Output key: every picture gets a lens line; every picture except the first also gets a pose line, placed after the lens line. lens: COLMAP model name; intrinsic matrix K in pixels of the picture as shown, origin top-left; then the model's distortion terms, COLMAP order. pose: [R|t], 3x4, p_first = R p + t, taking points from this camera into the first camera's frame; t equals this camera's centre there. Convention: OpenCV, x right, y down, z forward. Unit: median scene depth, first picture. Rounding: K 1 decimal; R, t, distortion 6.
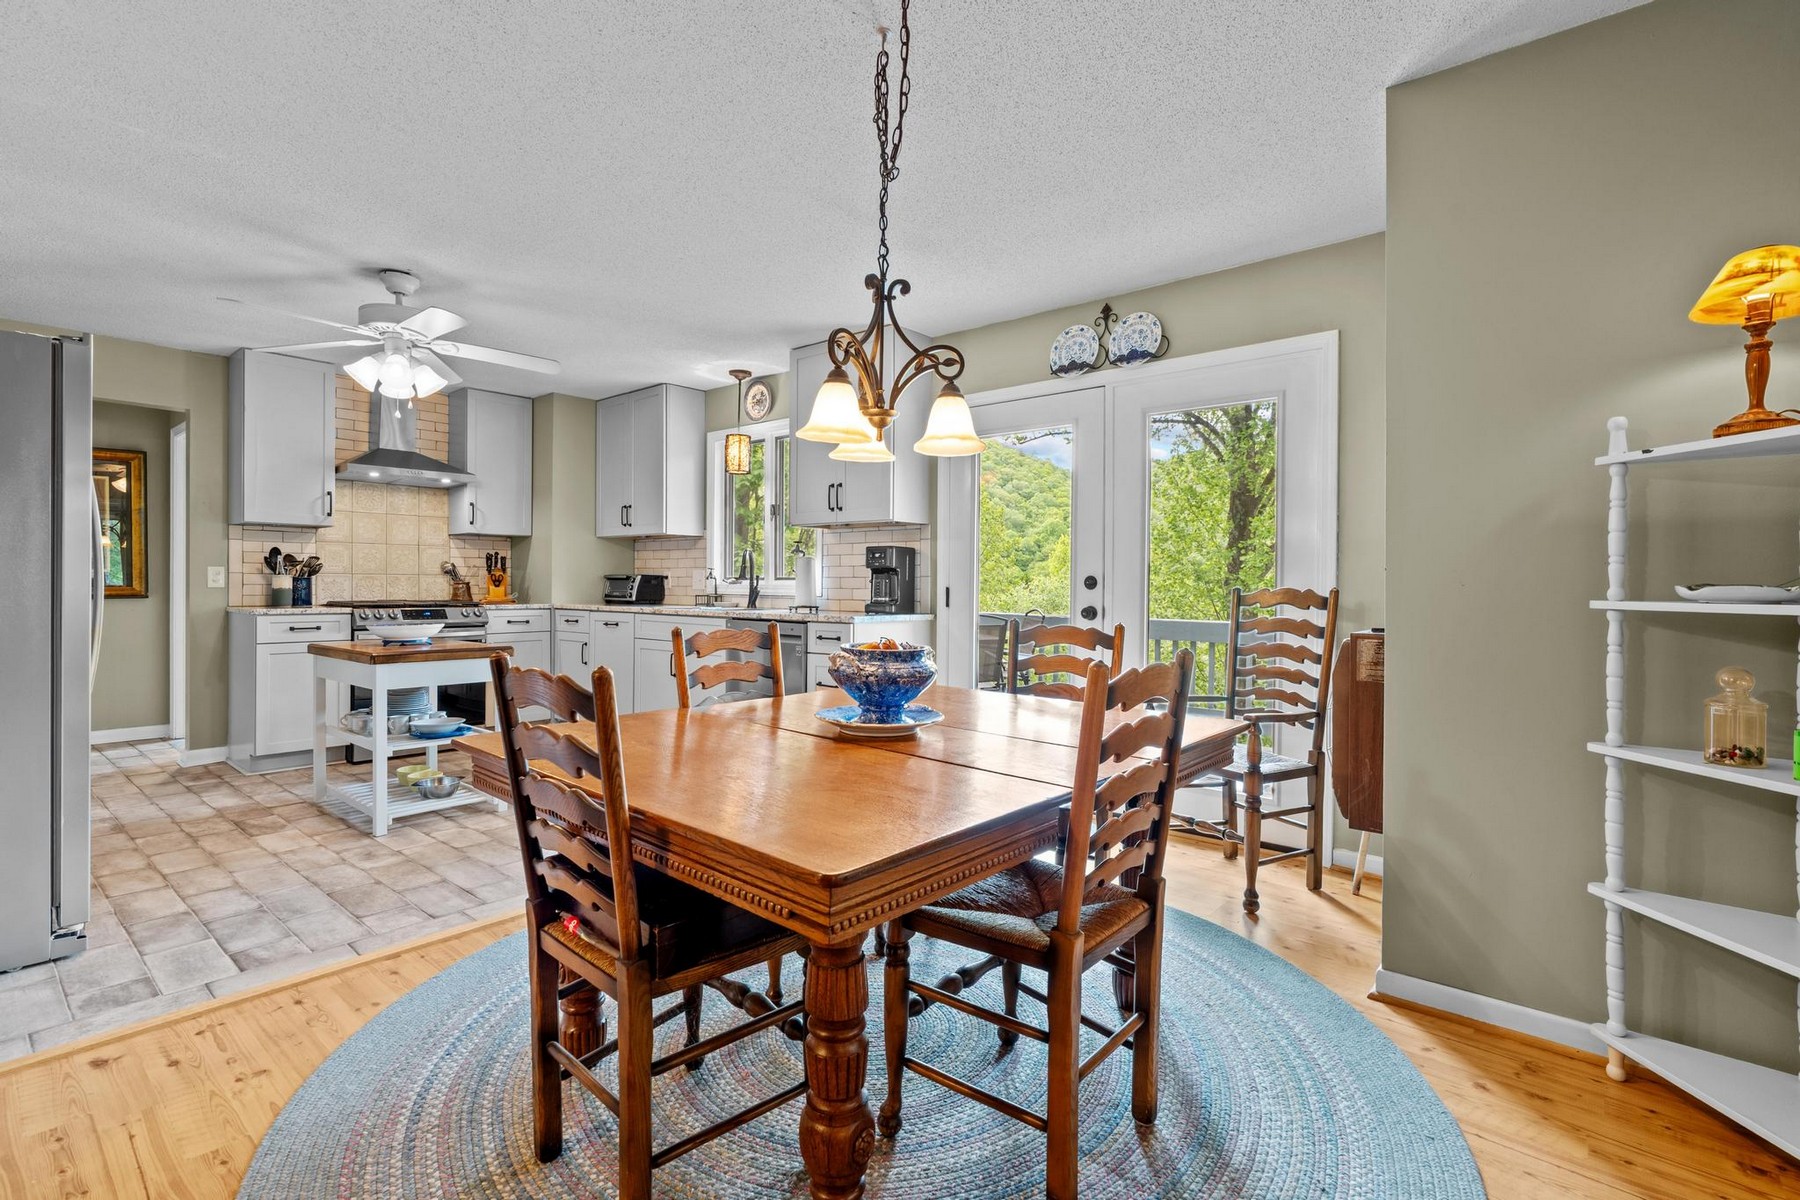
lens RADIAL K [[824.6, 0, 898.1], [0, 824.6, 582.0], [0, 0, 1]] dist [-0.007204, 0.000586]
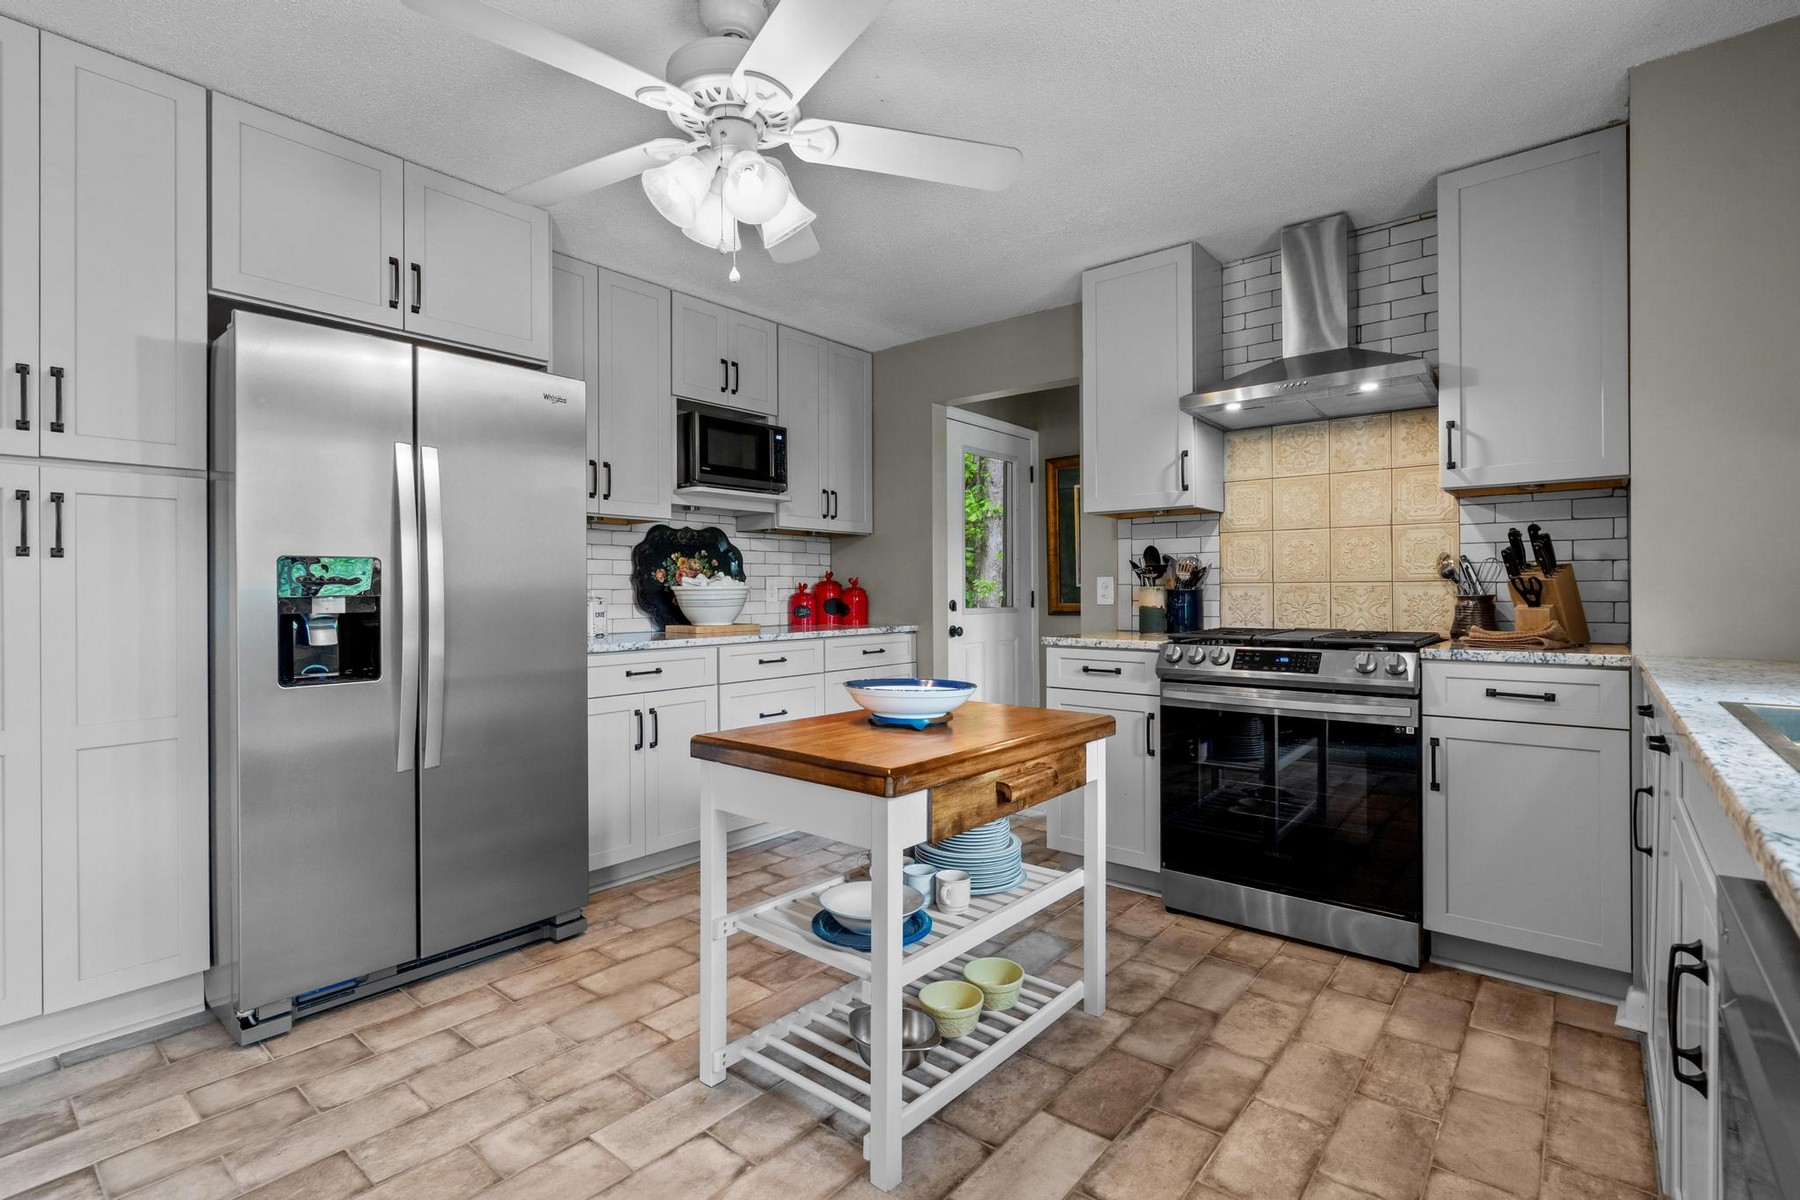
lens RADIAL K [[836.5, 0, 896.4], [0, 836.5, 588.3], [0, 0, 1]] dist [-0.004074, 0.000402]
pose [[-0.004237, -0.009543, -0.999945, -0.055545], [0.009241, 0.999911, -0.009582, -0.002350], [0.999948, -0.009281, -0.004148, 0.700298]]
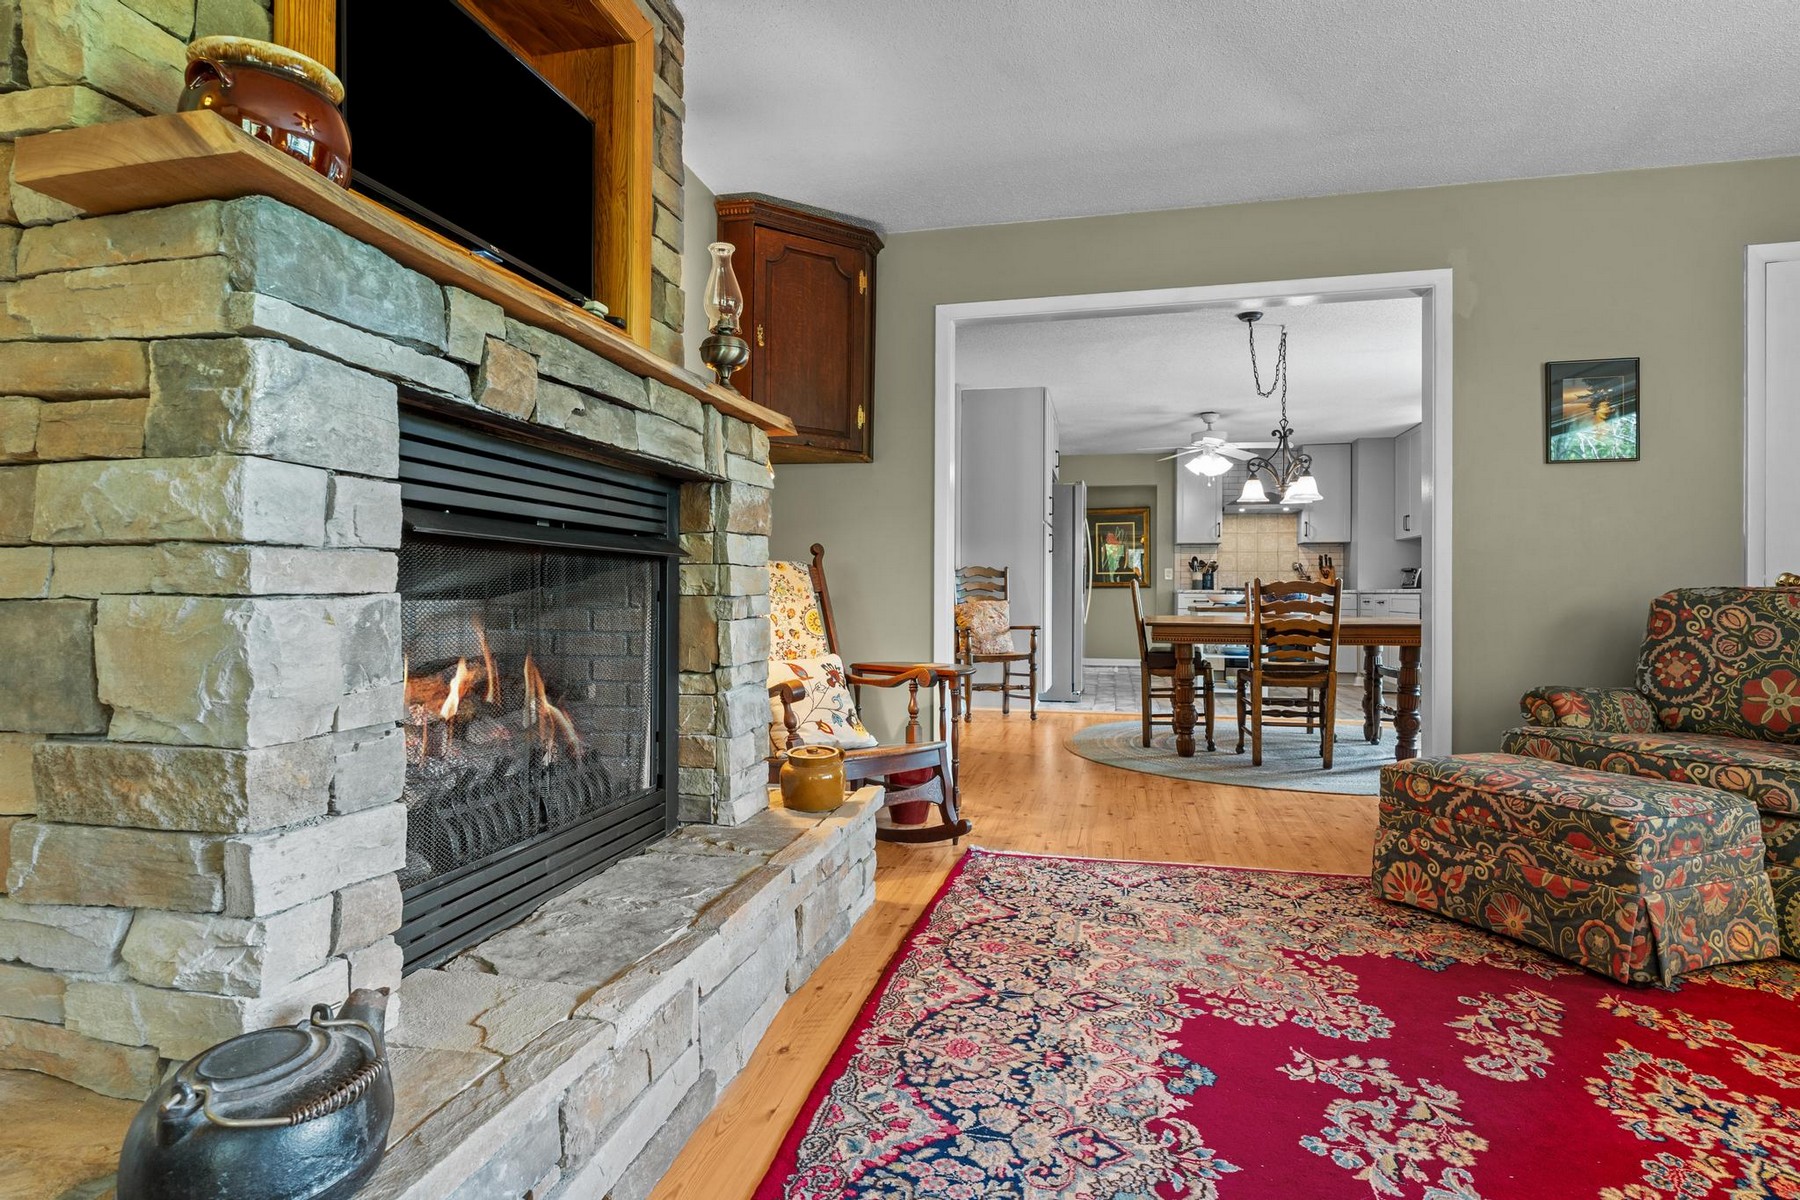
lens RADIAL K [[945.4, 0, 892.8], [0, 945.4, 589.1], [0, 0, 1]] dist [-0.004020, 0.002505]
pose [[0.446961, -0.007445, -0.894522, 0.675068], [0.000403, 0.999967, -0.008122, 0.038467], [0.894553, 0.003269, 0.446950, -0.427664]]
